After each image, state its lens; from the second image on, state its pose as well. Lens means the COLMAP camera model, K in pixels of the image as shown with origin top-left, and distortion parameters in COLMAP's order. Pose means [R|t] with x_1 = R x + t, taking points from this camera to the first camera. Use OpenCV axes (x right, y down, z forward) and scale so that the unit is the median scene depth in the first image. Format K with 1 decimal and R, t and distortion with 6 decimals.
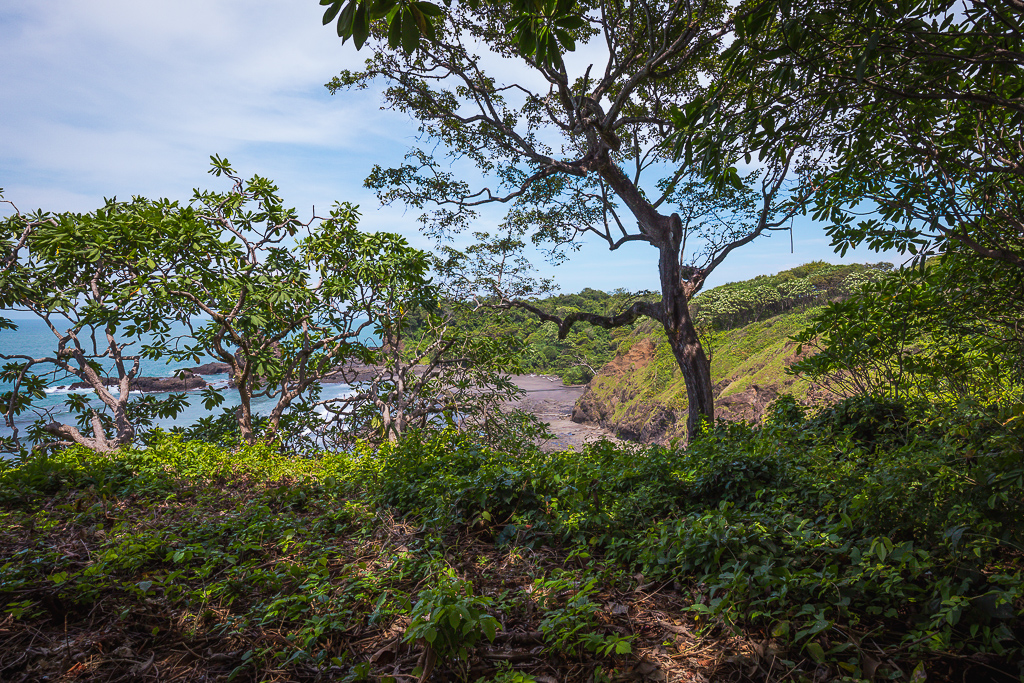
lens RADIAL K [[482.3, 0, 514.6], [0, 482.3, 342.1], [0, 0, 1]] dist [-0.036857, 0.008085]
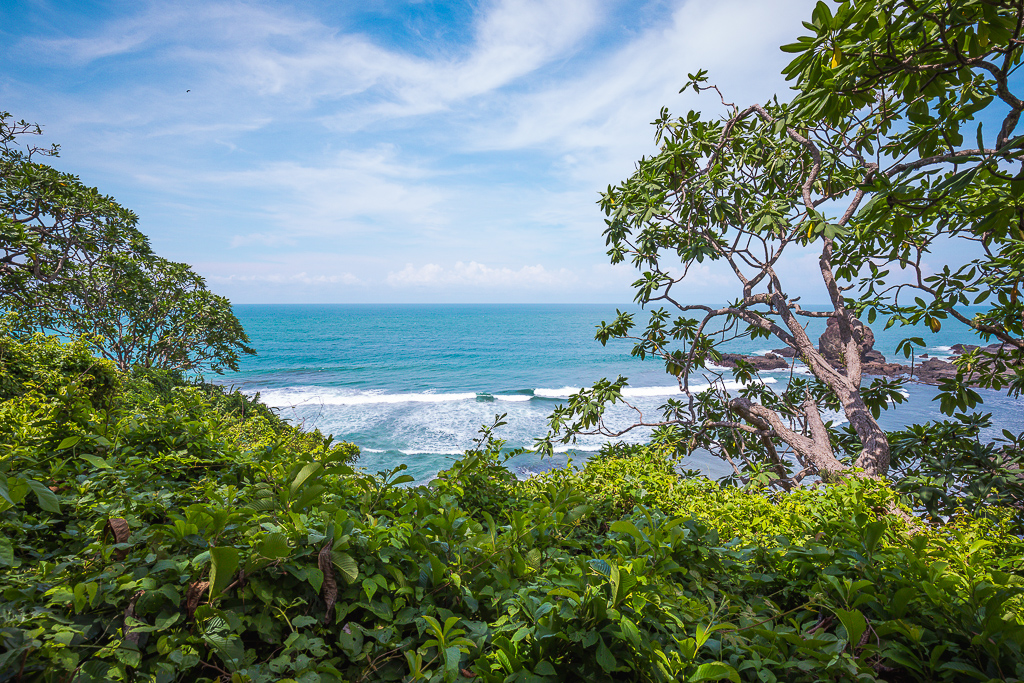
lens RADIAL K [[482.3, 0, 510.1], [0, 482.3, 347.9], [0, 0, 1]] dist [-0.036857, 0.008085]
pose [[0.441751, 0.083246, -0.893267, -0.409606], [-0.042919, 0.996507, 0.071642, 0.049472], [0.896111, 0.006691, 0.443780, 0.306840]]
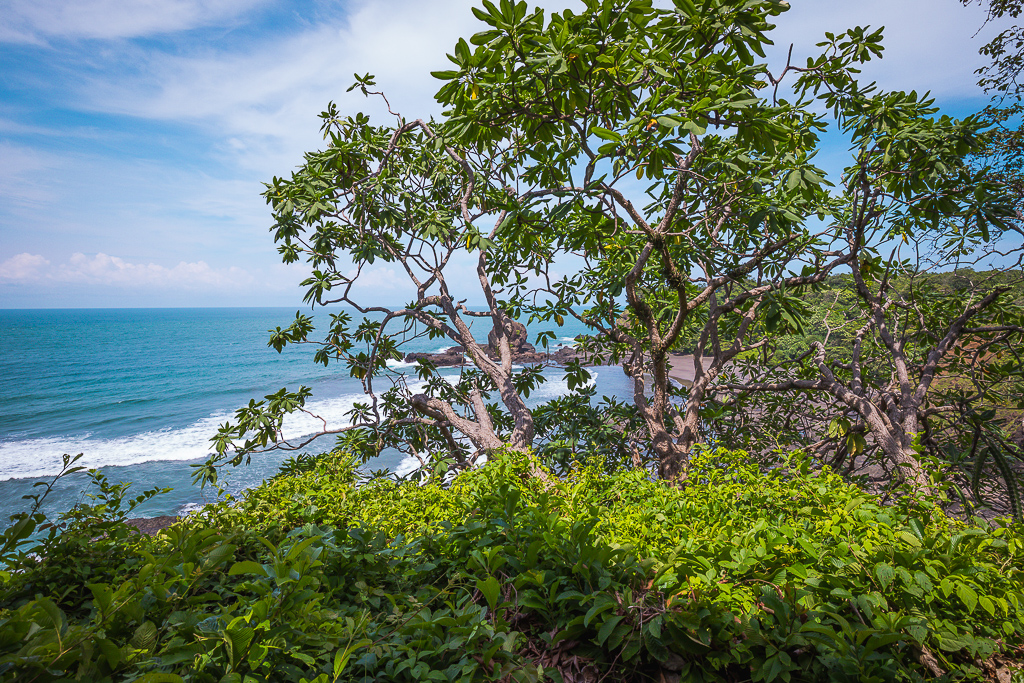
lens RADIAL K [[482.3, 0, 522.5], [0, 482.3, 343.6], [0, 0, 1]] dist [-0.036857, 0.008085]
pose [[0.890685, 0.031931, -0.453498, -0.404113], [-0.017220, 0.999184, 0.036533, 0.050112], [0.454295, -0.024730, 0.890508, 0.328799]]
